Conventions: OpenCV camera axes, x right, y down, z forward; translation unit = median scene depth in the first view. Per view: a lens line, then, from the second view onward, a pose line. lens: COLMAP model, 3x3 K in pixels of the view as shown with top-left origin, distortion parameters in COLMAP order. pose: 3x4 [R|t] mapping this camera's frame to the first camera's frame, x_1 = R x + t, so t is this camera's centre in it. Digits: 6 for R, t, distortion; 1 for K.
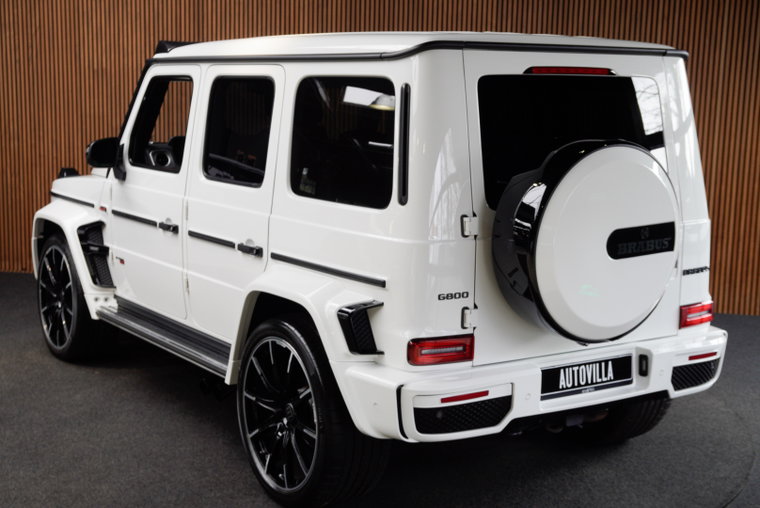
lens RADIAL K [[1147.2, 0, 381.5], [0, 1147.2, 260.2], [0, 0, 1]] dist [0.073286, 0.000000]
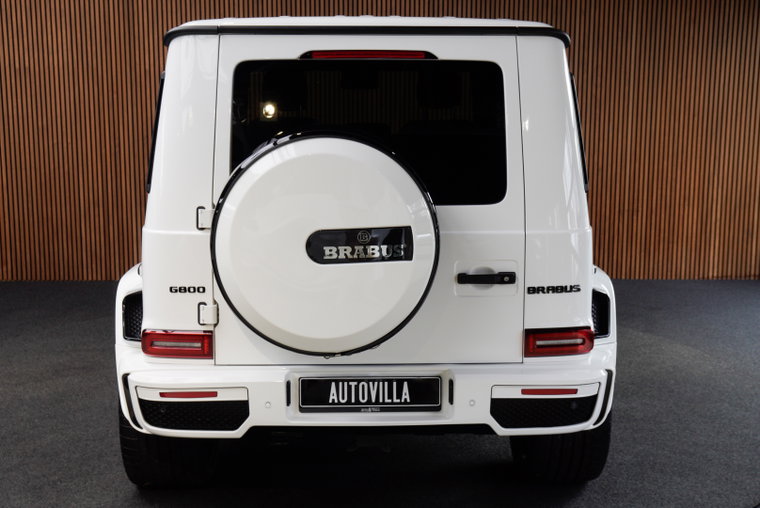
lens RADIAL K [[1073.6, 0, 376.4], [0, 1073.6, 250.6], [0, 0, 1]] dist [0.023127, 0.000000]
pose [[0.844335, 0.064867, -0.531875, 0.665856], [-0.067635, 0.997608, 0.014301, -0.025155], [0.531530, 0.023899, 0.846702, 0.309575]]
